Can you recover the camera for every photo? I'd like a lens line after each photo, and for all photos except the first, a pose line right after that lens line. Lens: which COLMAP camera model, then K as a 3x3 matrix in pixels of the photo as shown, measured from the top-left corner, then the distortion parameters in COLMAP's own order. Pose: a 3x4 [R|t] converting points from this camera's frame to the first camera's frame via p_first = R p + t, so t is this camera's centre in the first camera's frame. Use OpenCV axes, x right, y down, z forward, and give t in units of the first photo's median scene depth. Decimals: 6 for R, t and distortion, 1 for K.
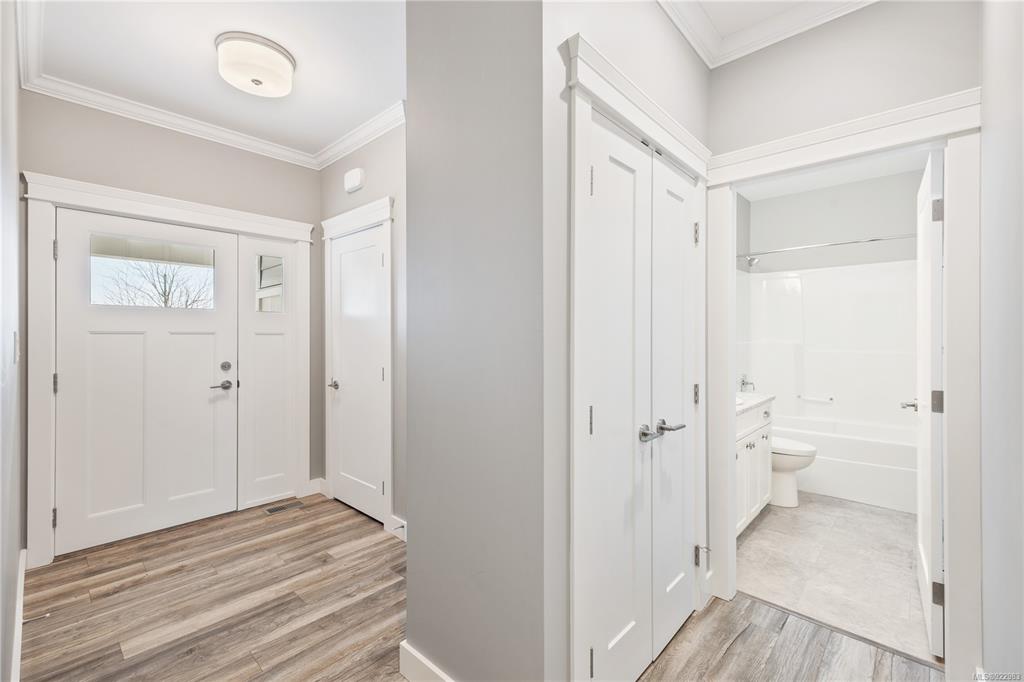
lens RADIAL K [[429.3, 0, 512.8], [0, 429.3, 335.7], [0, 0, 1]] dist [-0.003332, -0.000600]
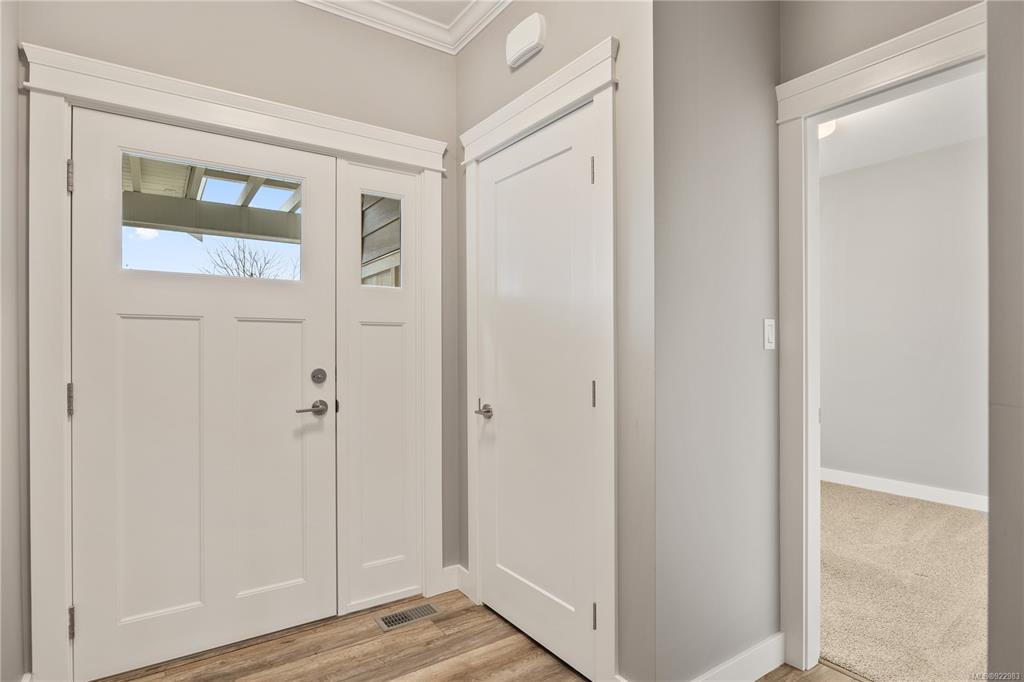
lens RADIAL K [[549.3, 0, 514.0], [0, 549.3, 347.8], [0, 0, 1]] dist [-0.030144, 0.003139]
pose [[0.971383, -0.002510, -0.237506, -0.220973], [0.003037, 0.999994, 0.001853, 0.030426], [0.237500, -0.002521, 0.971384, 0.319307]]
